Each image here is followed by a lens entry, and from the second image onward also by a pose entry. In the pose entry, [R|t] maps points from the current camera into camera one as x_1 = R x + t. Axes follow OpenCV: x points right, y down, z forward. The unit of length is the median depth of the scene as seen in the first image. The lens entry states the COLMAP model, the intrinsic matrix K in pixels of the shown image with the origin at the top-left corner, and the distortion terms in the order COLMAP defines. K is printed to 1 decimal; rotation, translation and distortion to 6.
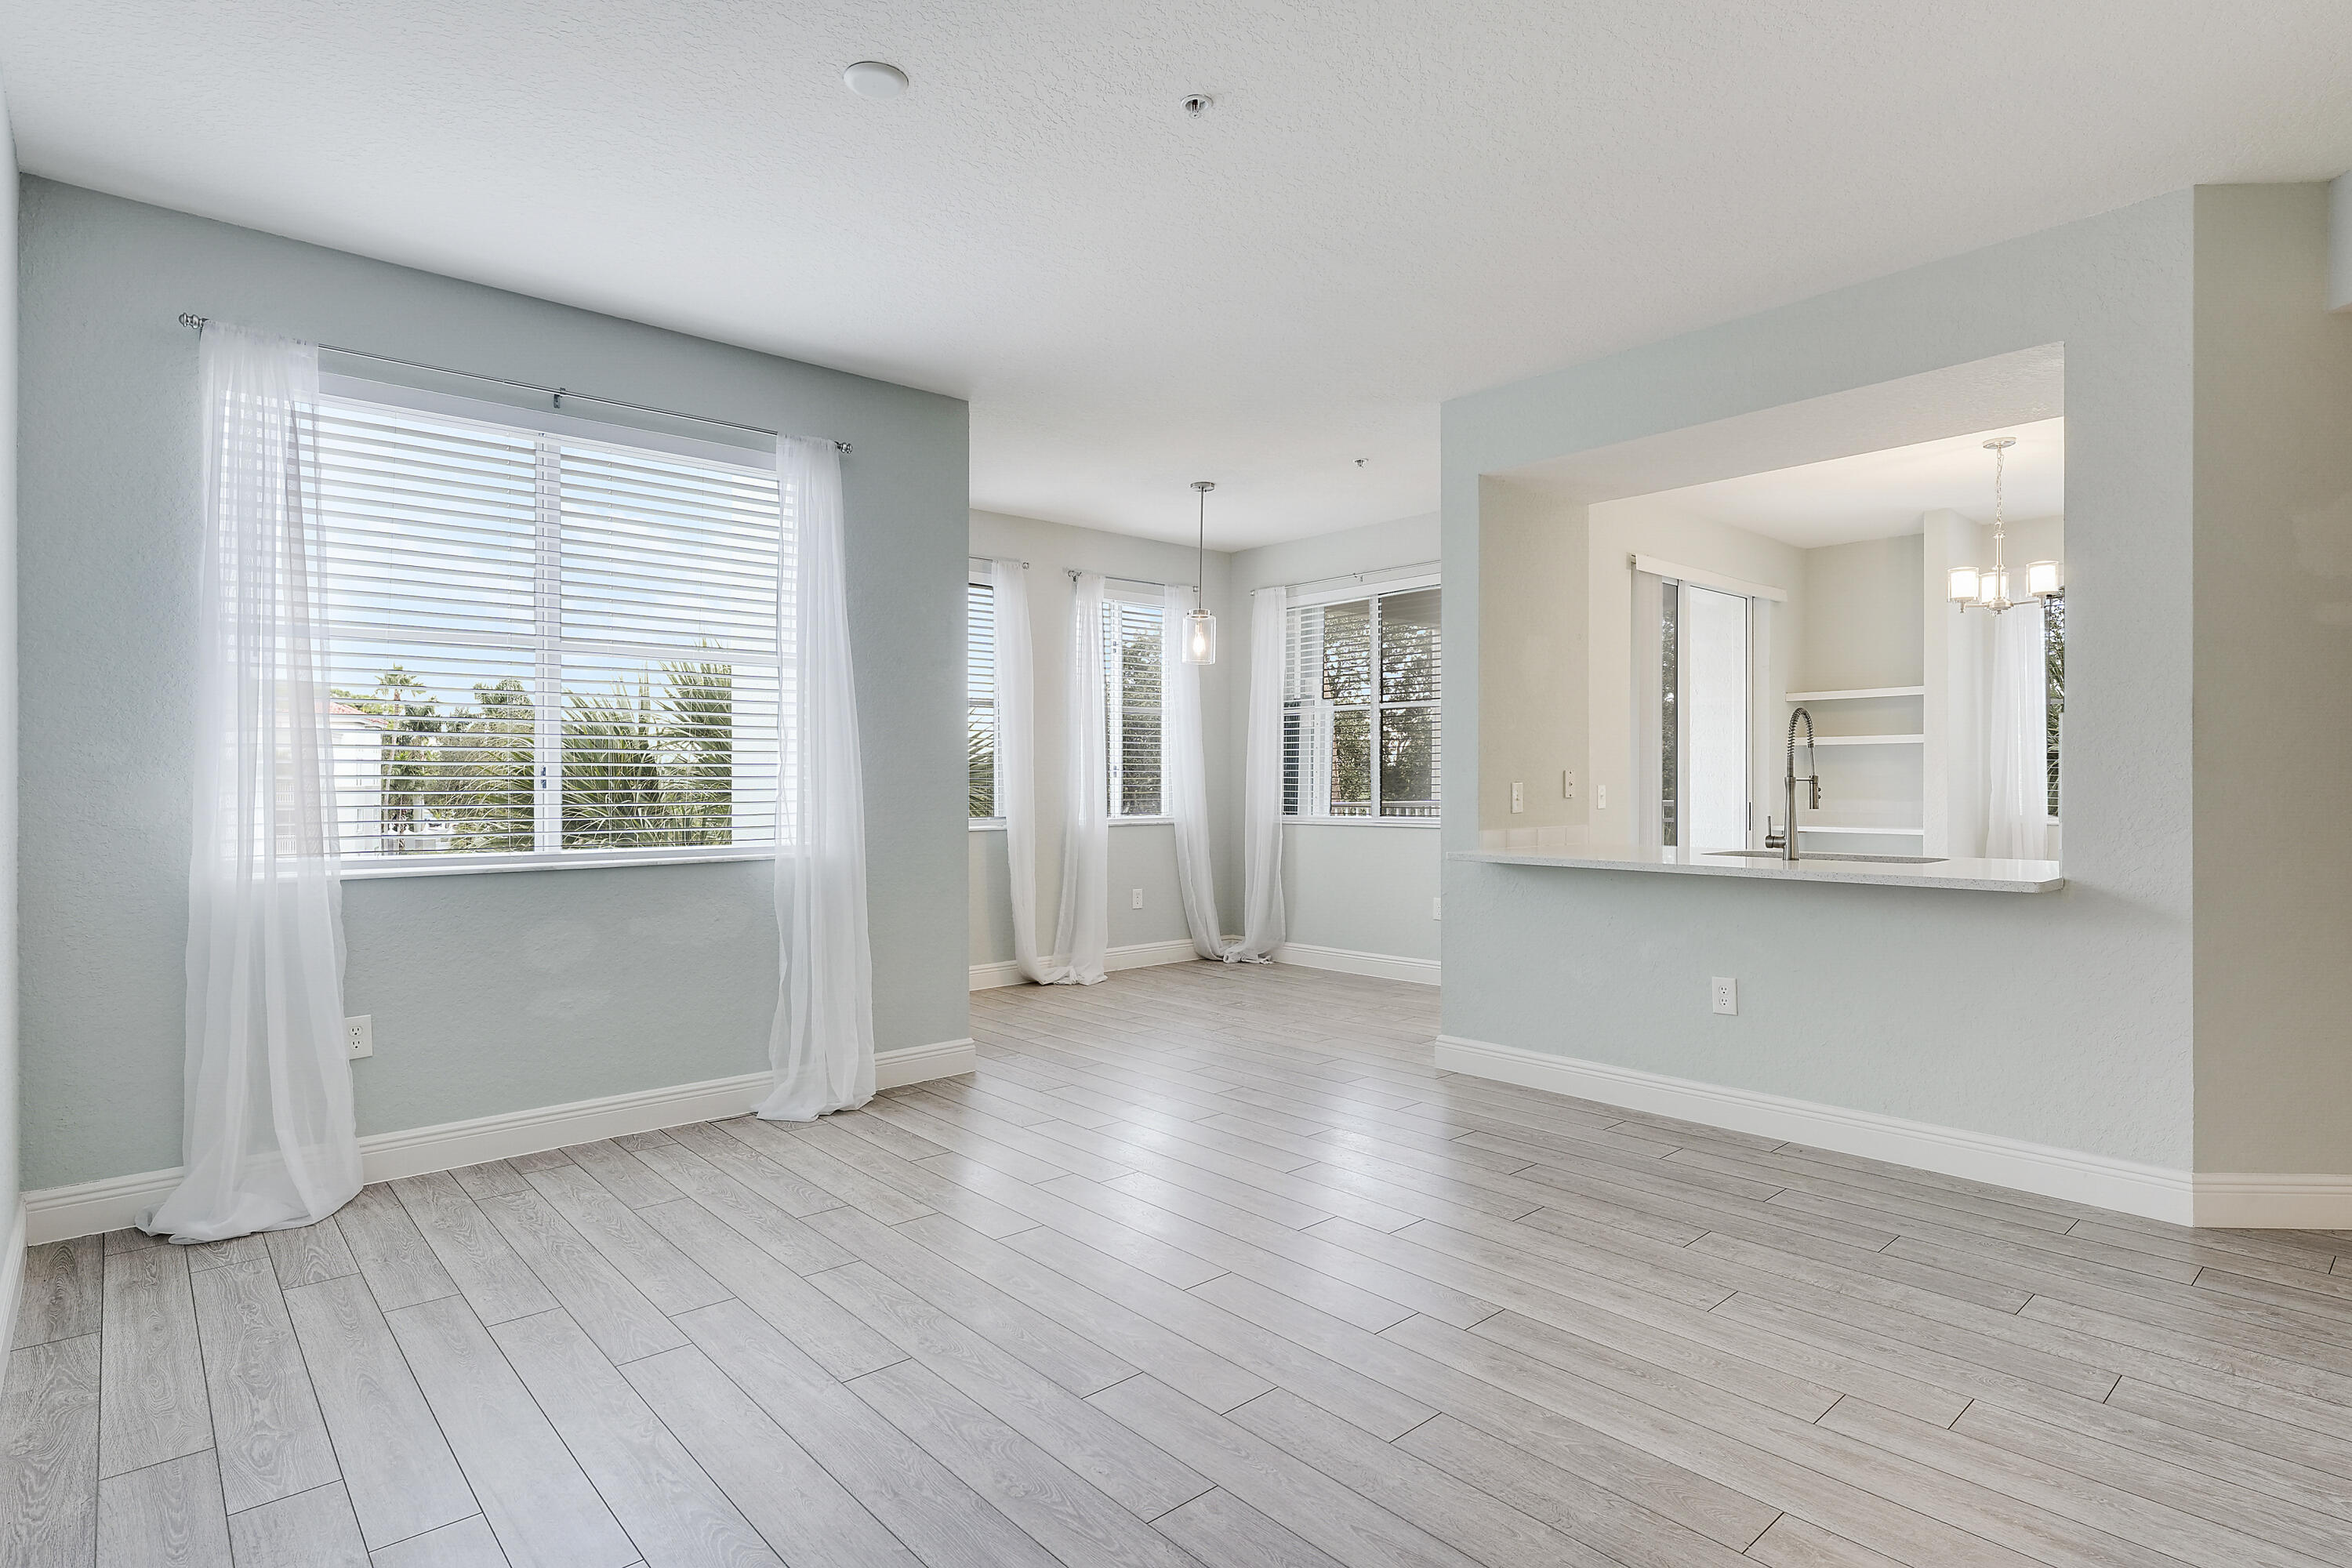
lens RADIAL K [[1189.1, 0, 1179.0], [0, 1189.1, 796.2], [0, 0, 1]] dist [-0.003569, -0.000965]
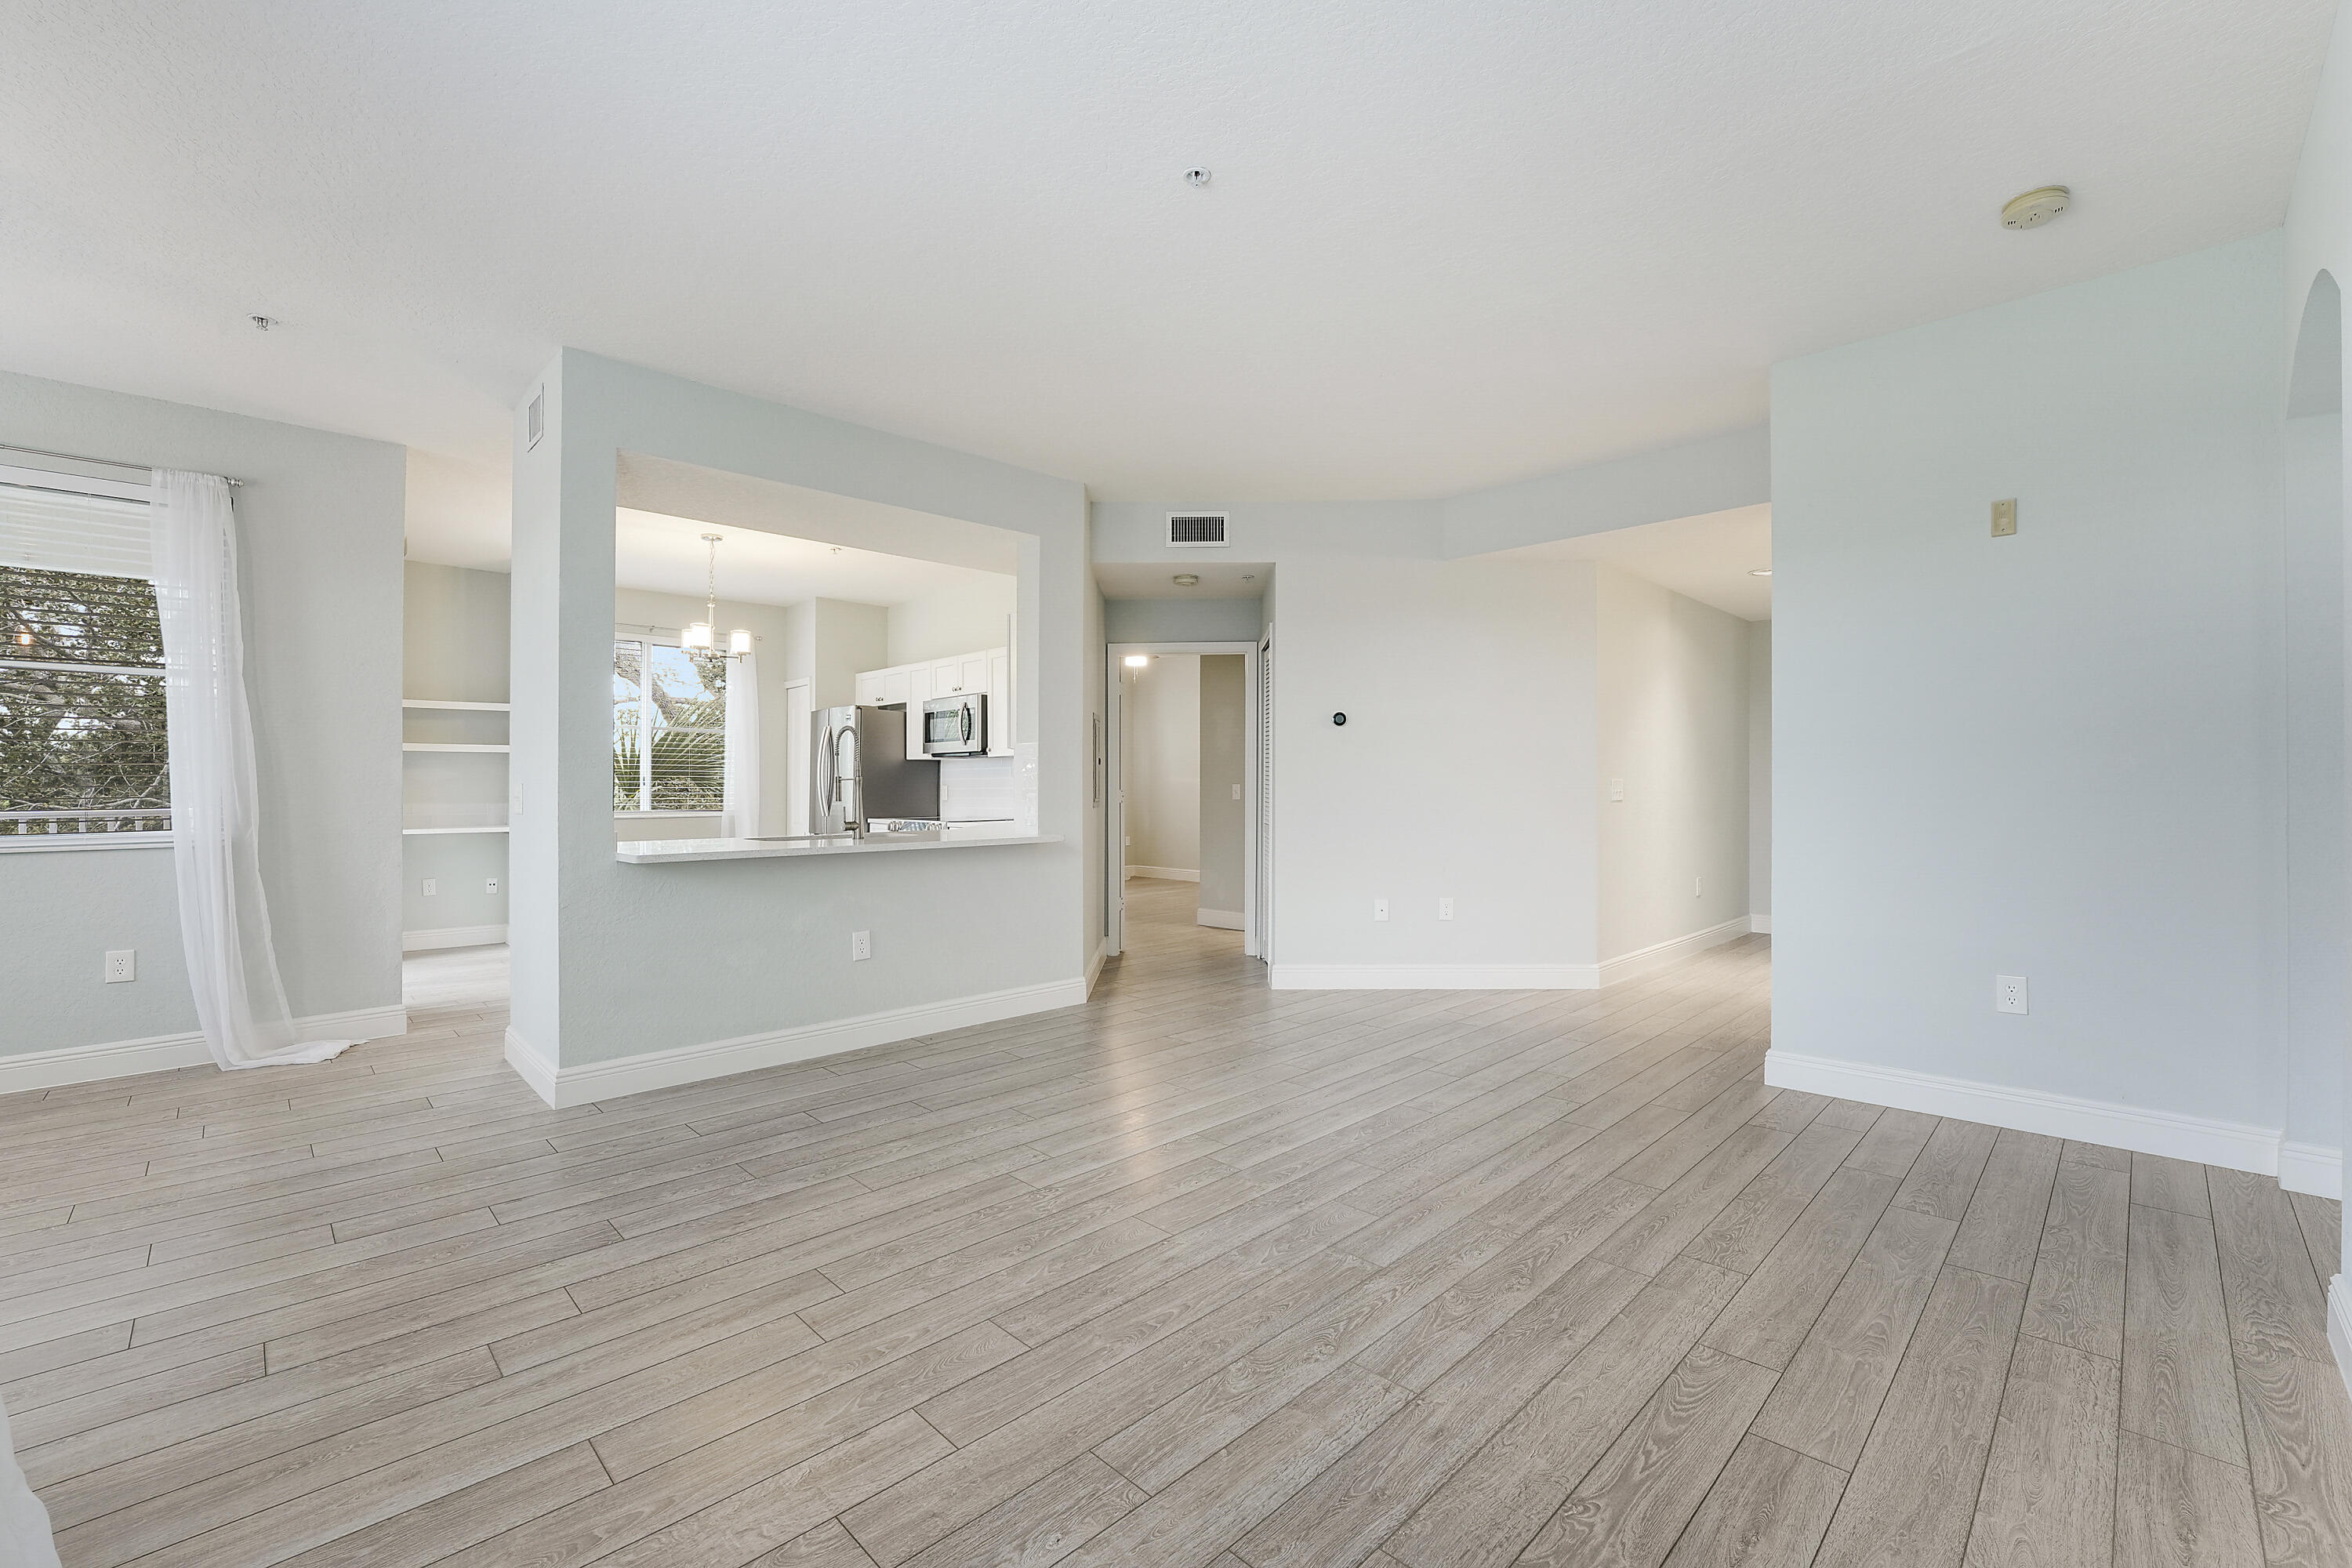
lens RADIAL K [[962.3, 0, 1176.0], [0, 962.3, 784.0], [0, 0, 1]] dist [-0.022644, 0.000158]
pose [[-0.040318, 0.006907, 0.999163, -0.625082], [0.017229, 0.999832, -0.006216, 0.005049], [-0.999038, 0.016964, -0.040430, 0.730928]]
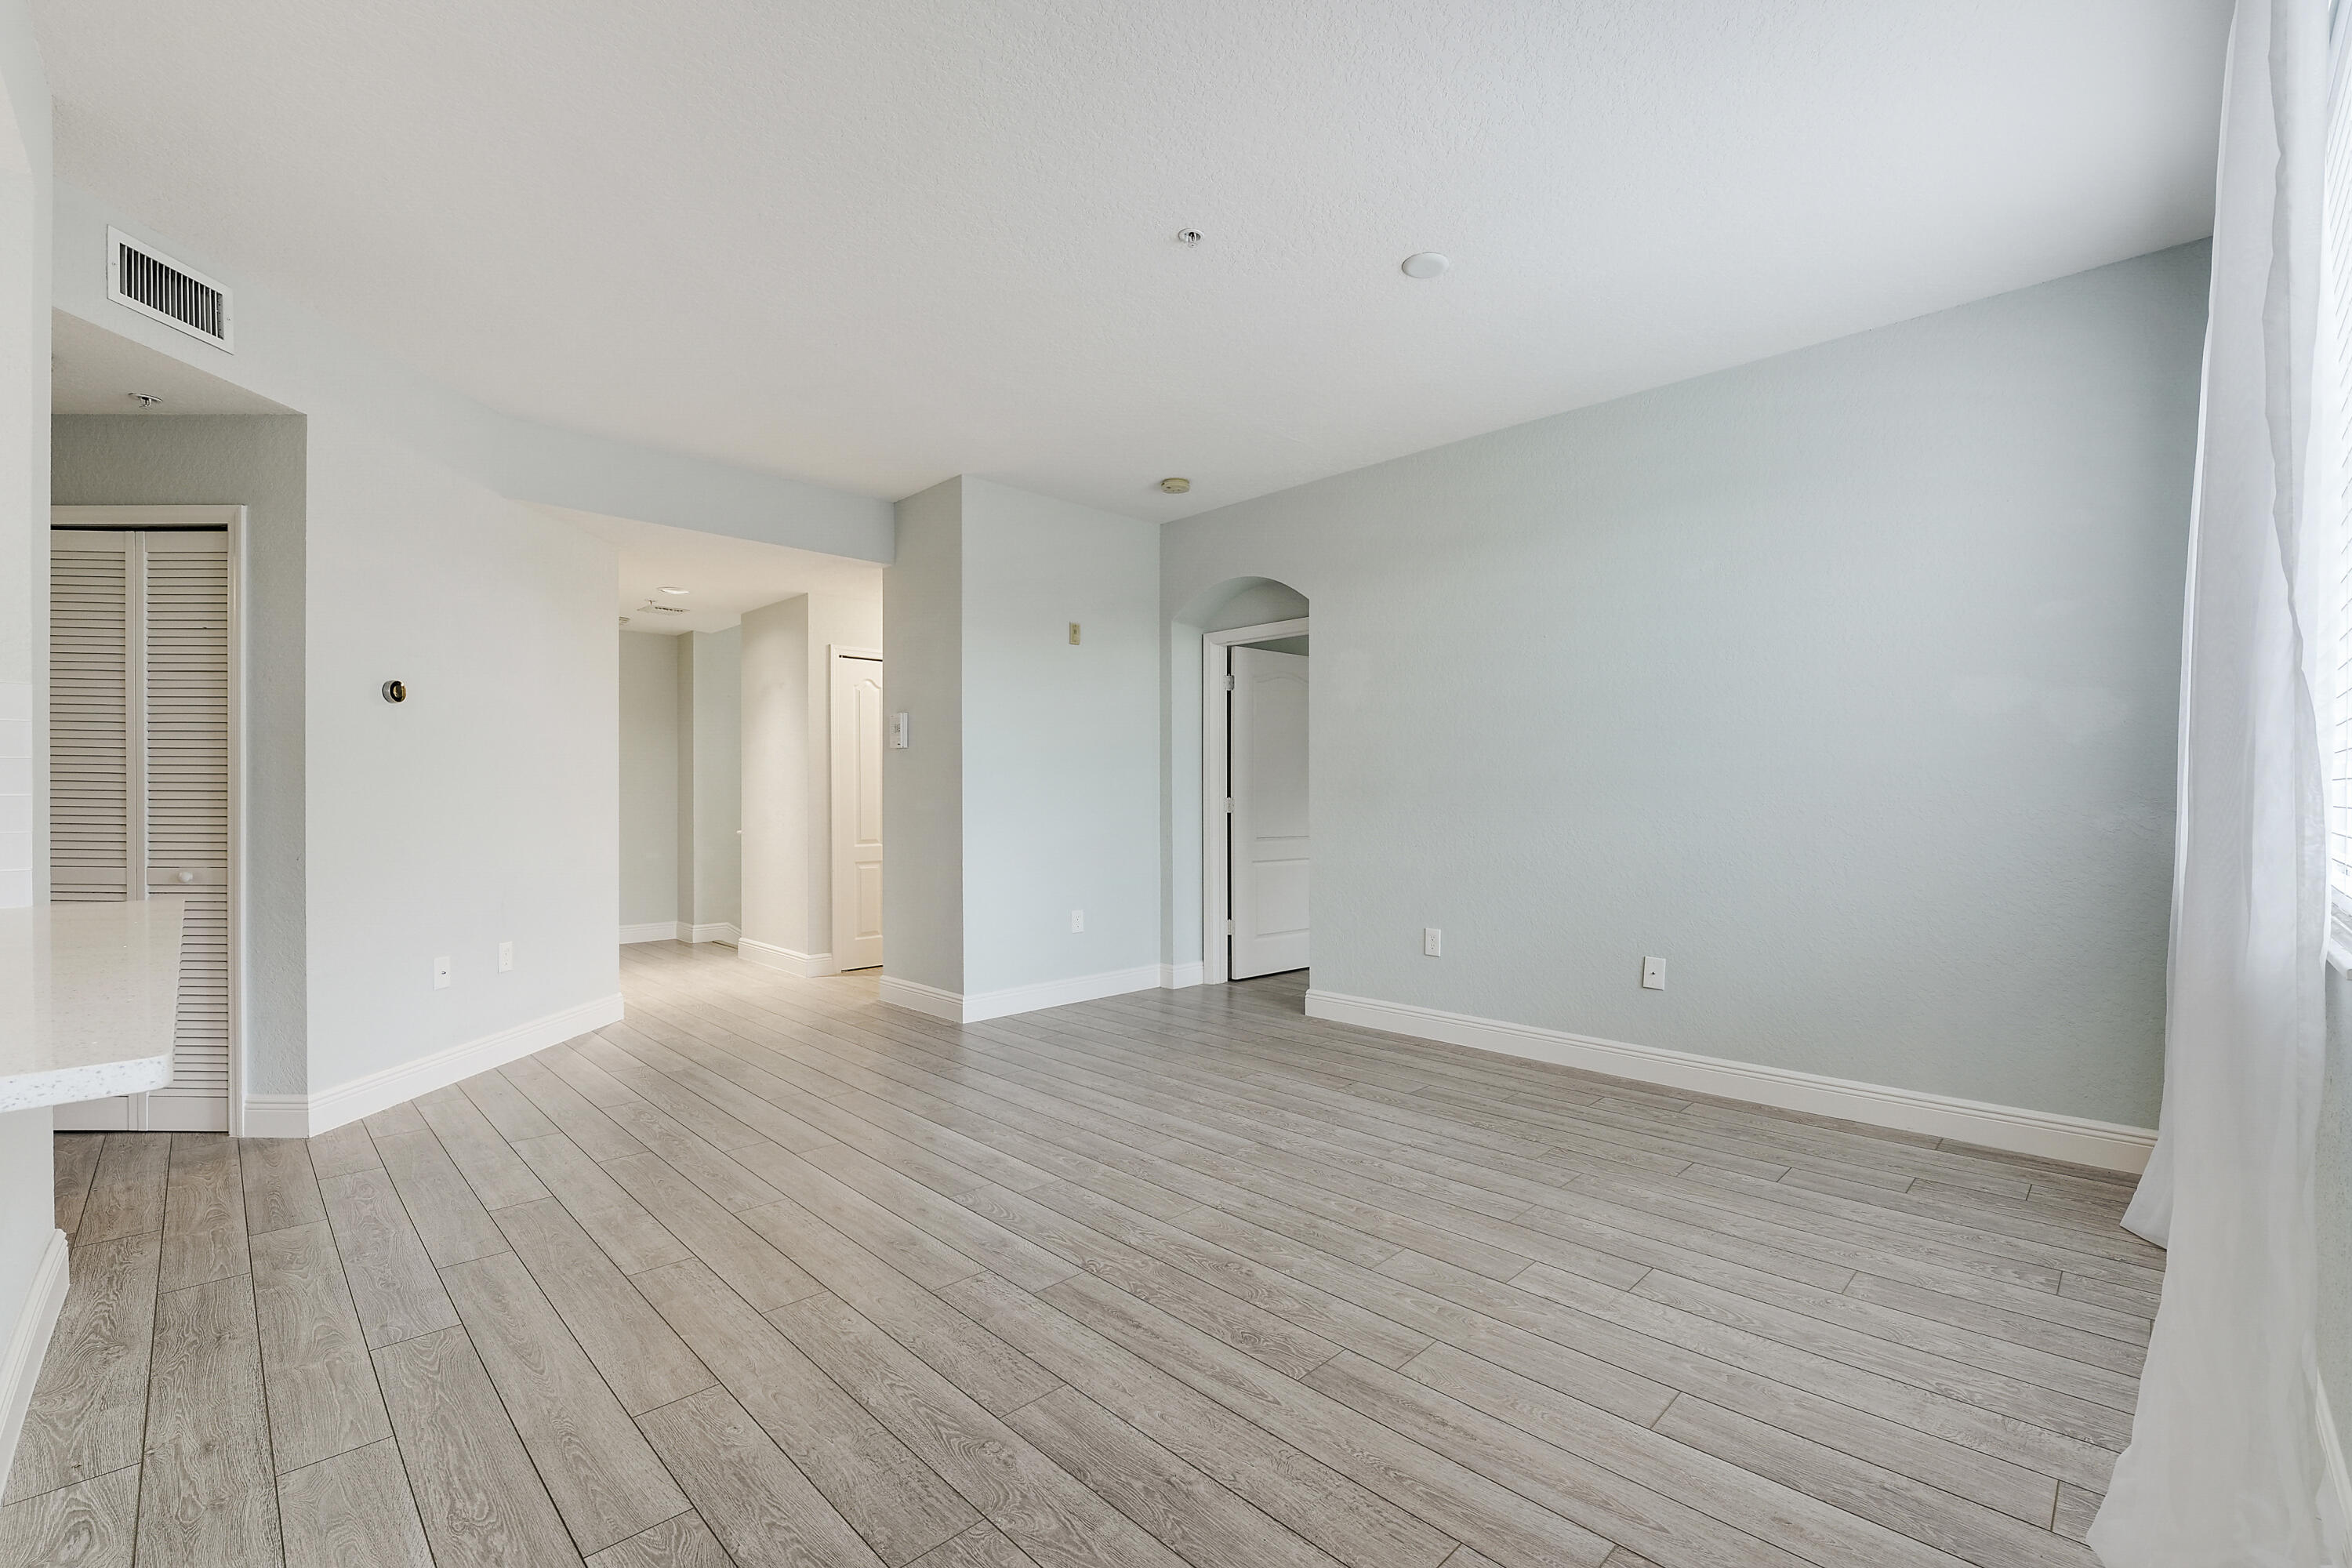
lens RADIAL K [[1018.8, 0, 1204.3], [0, 1018.8, 756.9], [0, 0, 1]] dist [-0.012643, -0.000171]
pose [[-0.998282, 0.001206, -0.058573, 0.045777], [0.002731, 0.999659, -0.025955, -0.004428], [0.058522, -0.026071, -0.997946, 1.445400]]
